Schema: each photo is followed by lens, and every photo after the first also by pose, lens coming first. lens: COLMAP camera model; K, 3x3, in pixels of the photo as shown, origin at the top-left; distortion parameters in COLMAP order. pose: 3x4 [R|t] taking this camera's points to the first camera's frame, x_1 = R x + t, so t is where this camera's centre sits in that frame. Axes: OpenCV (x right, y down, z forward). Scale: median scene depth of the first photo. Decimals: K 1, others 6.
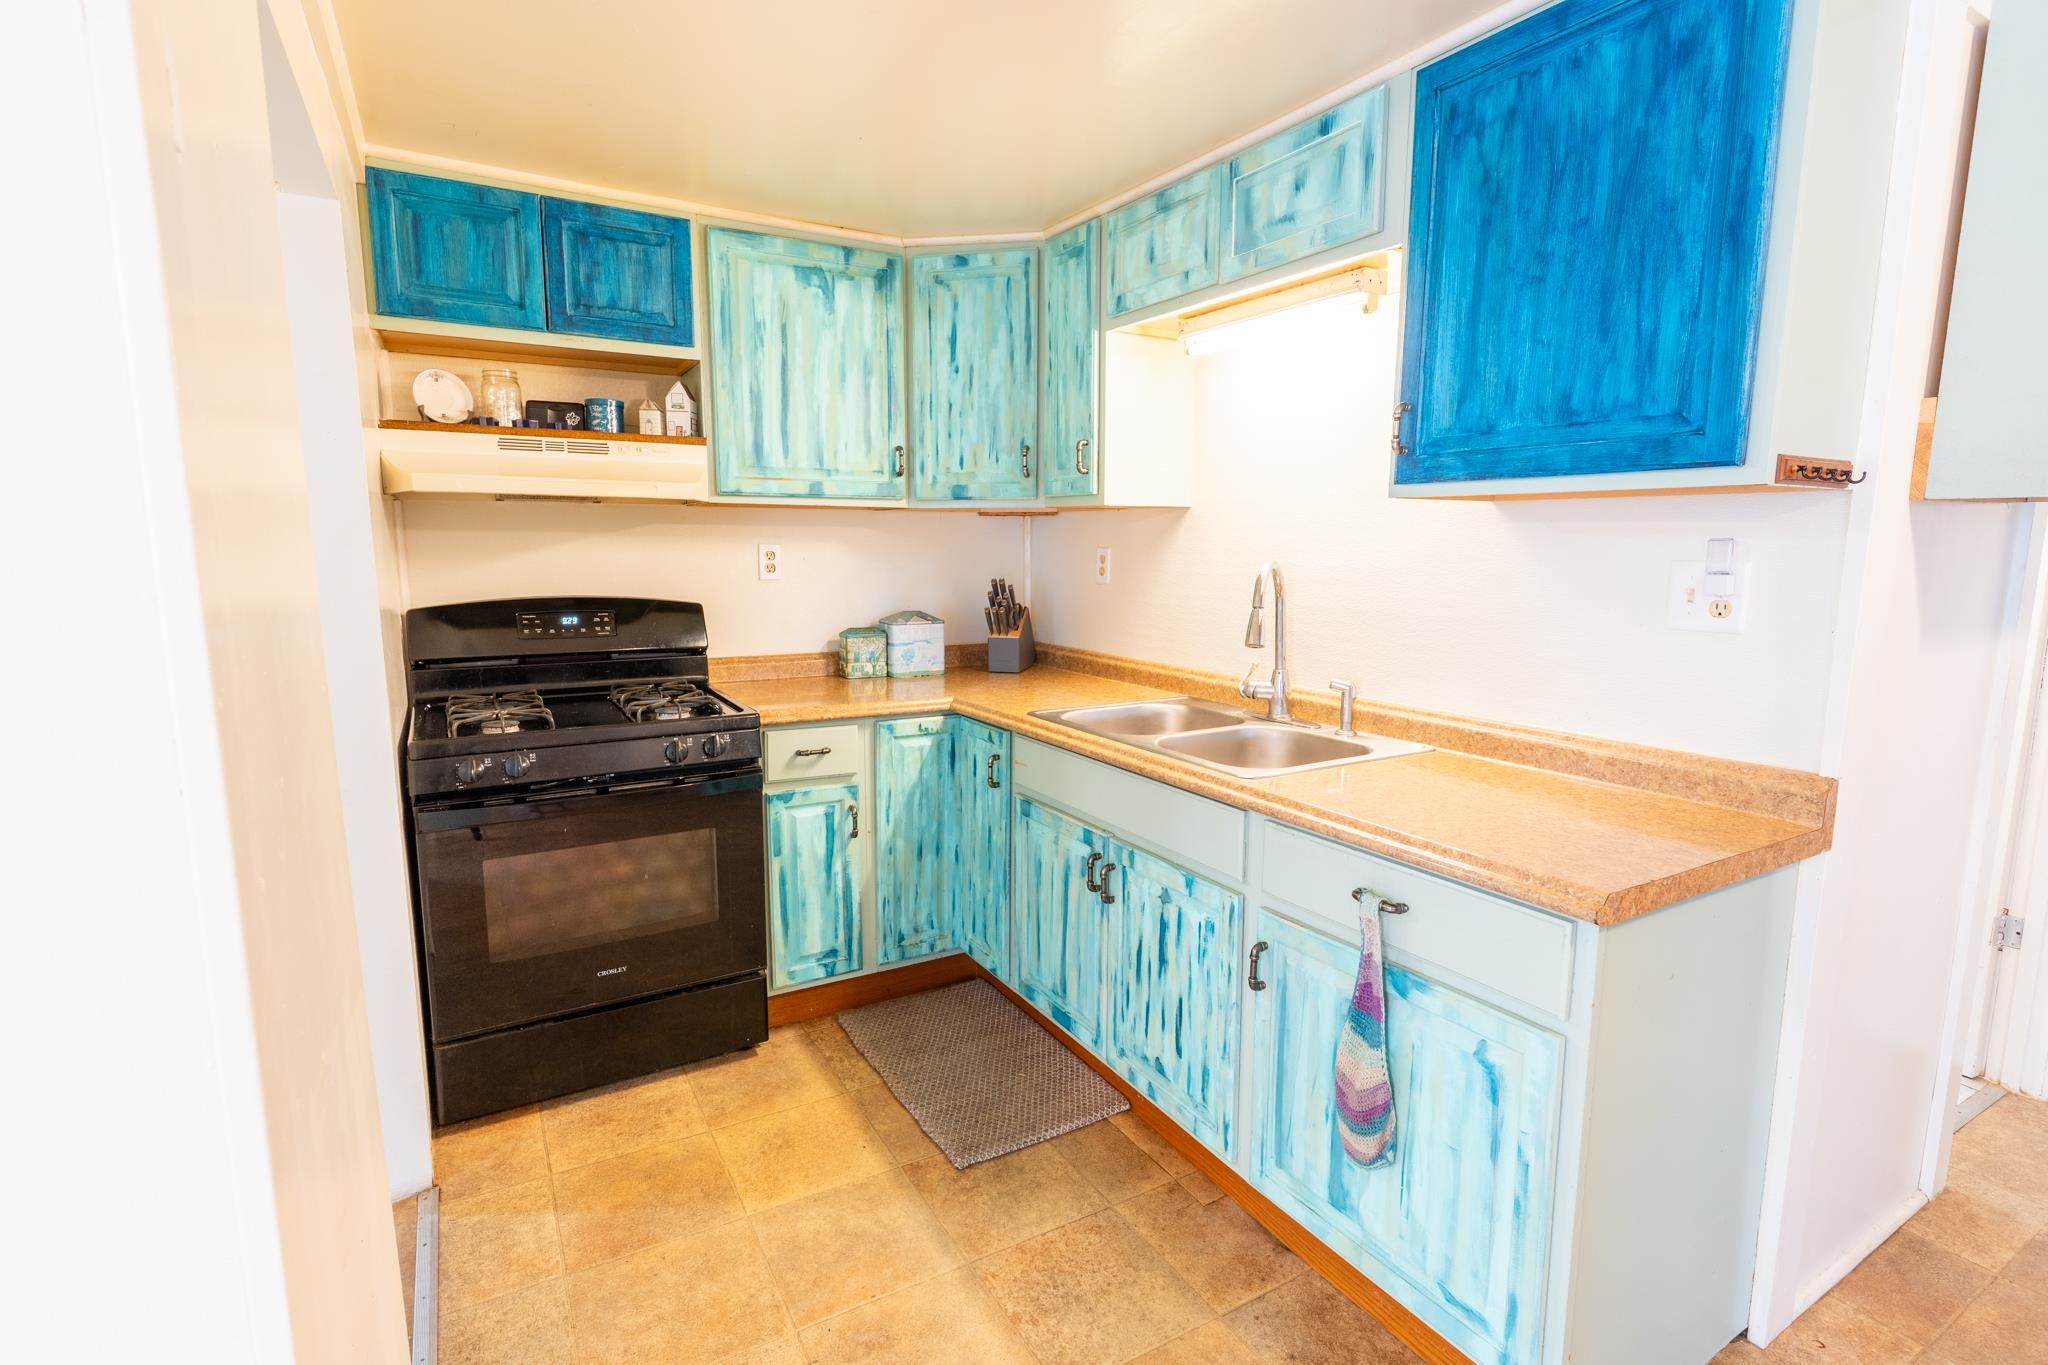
lens RADIAL K [[979.5, 0, 1027.3], [0, 979.5, 679.6], [0, 0, 1]] dist [0.003244, 0.000120]
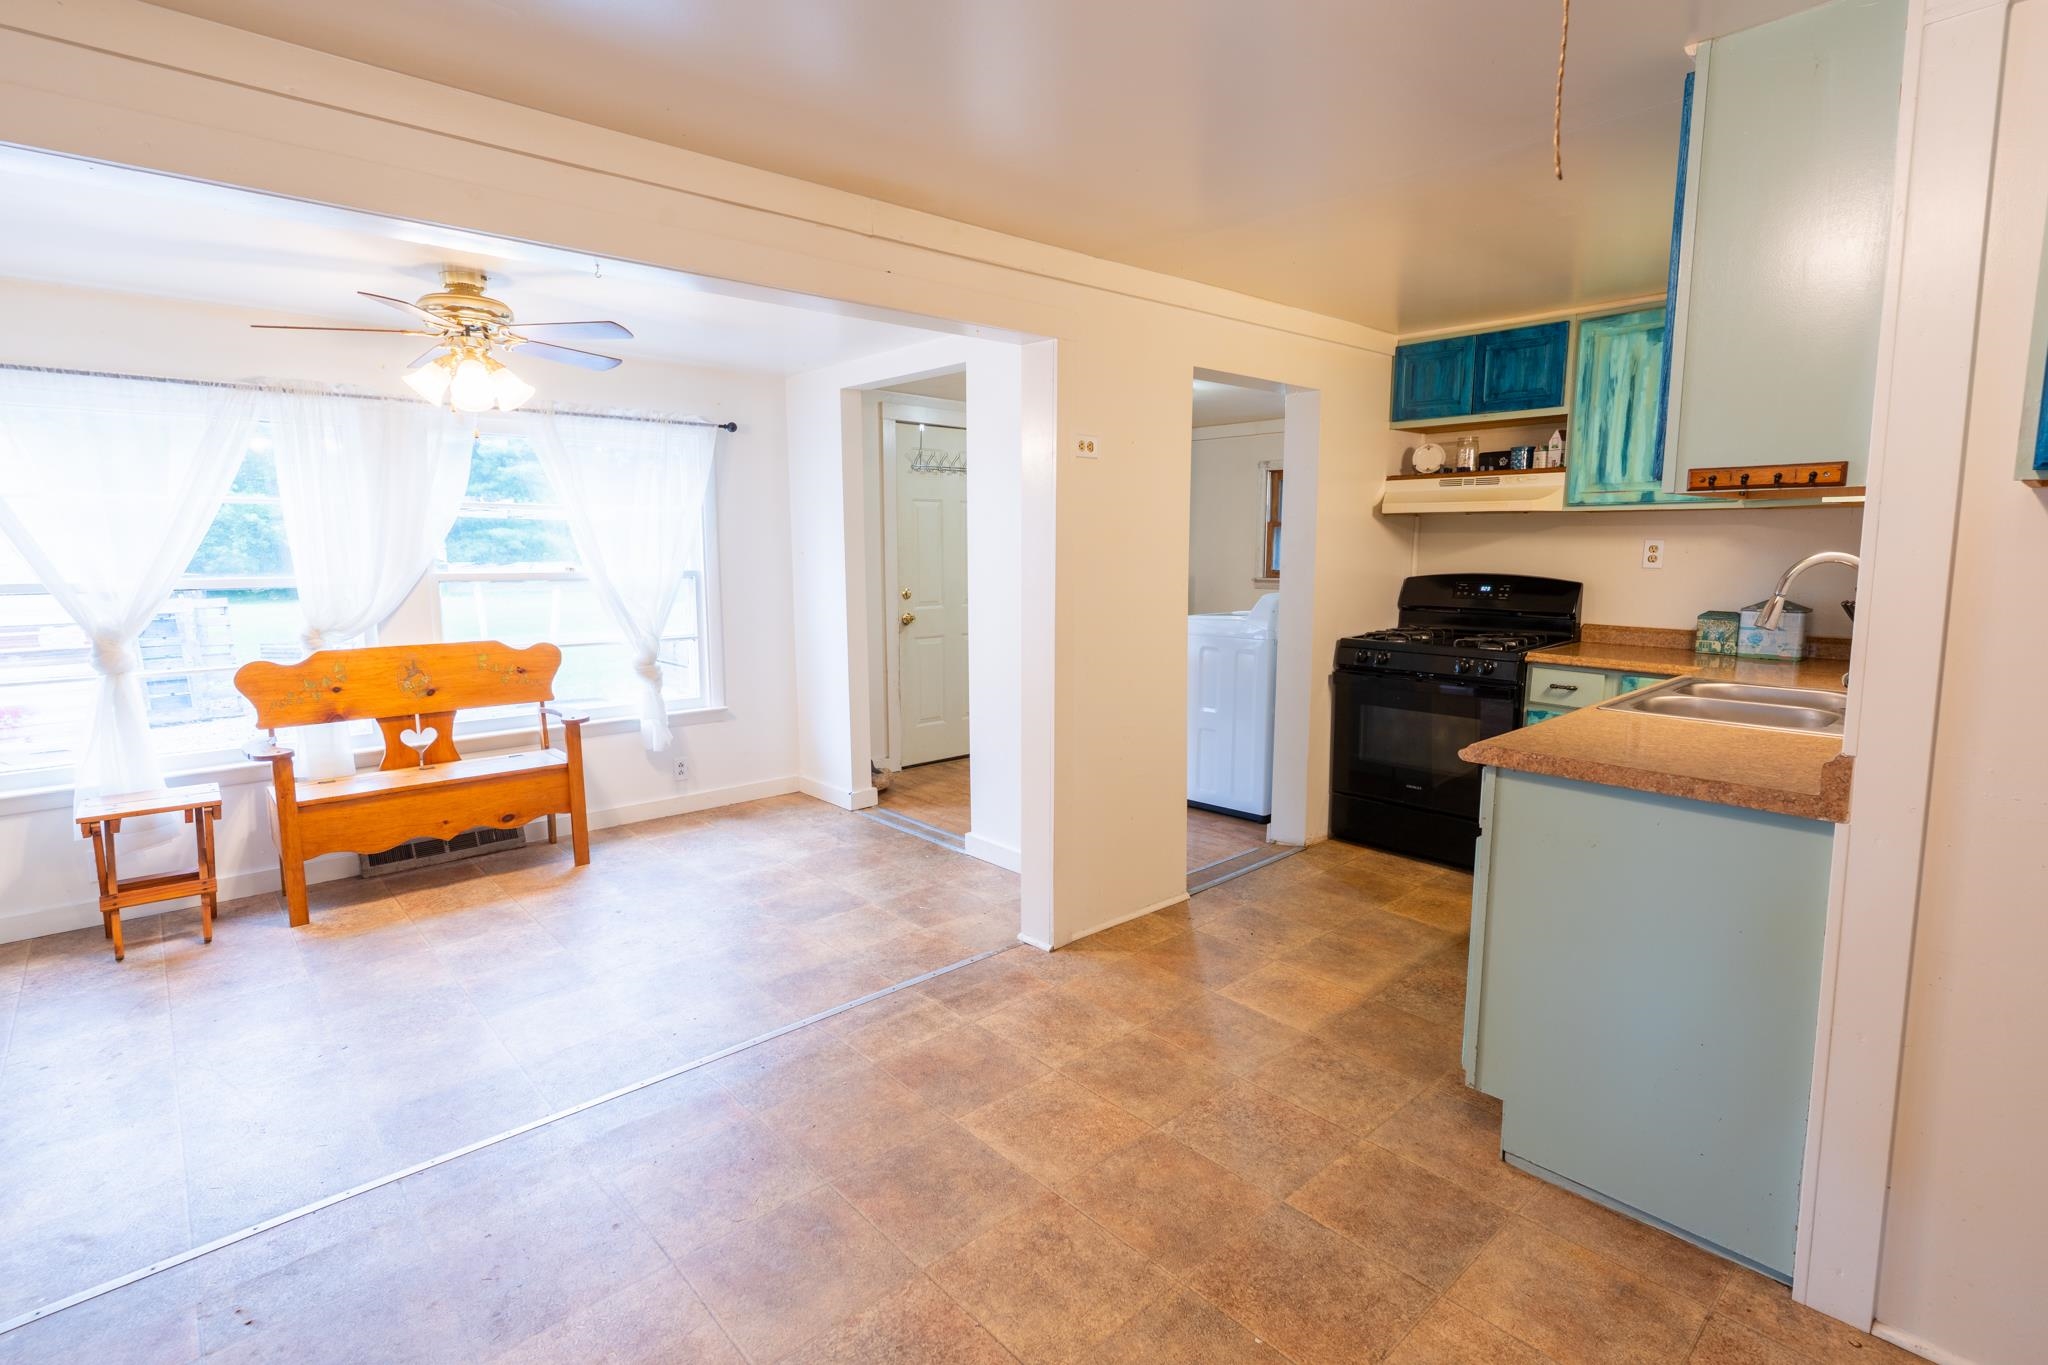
lens RADIAL K [[979.5, 0, 1023.0], [0, 979.5, 677.8], [0, 0, 1]] dist [0.003244, 0.000120]
pose [[0.209070, 0.131324, -0.969043, 0.951629], [-0.133345, 0.985514, 0.104788, 0.015833], [0.968767, 0.107309, 0.223553, -0.067384]]
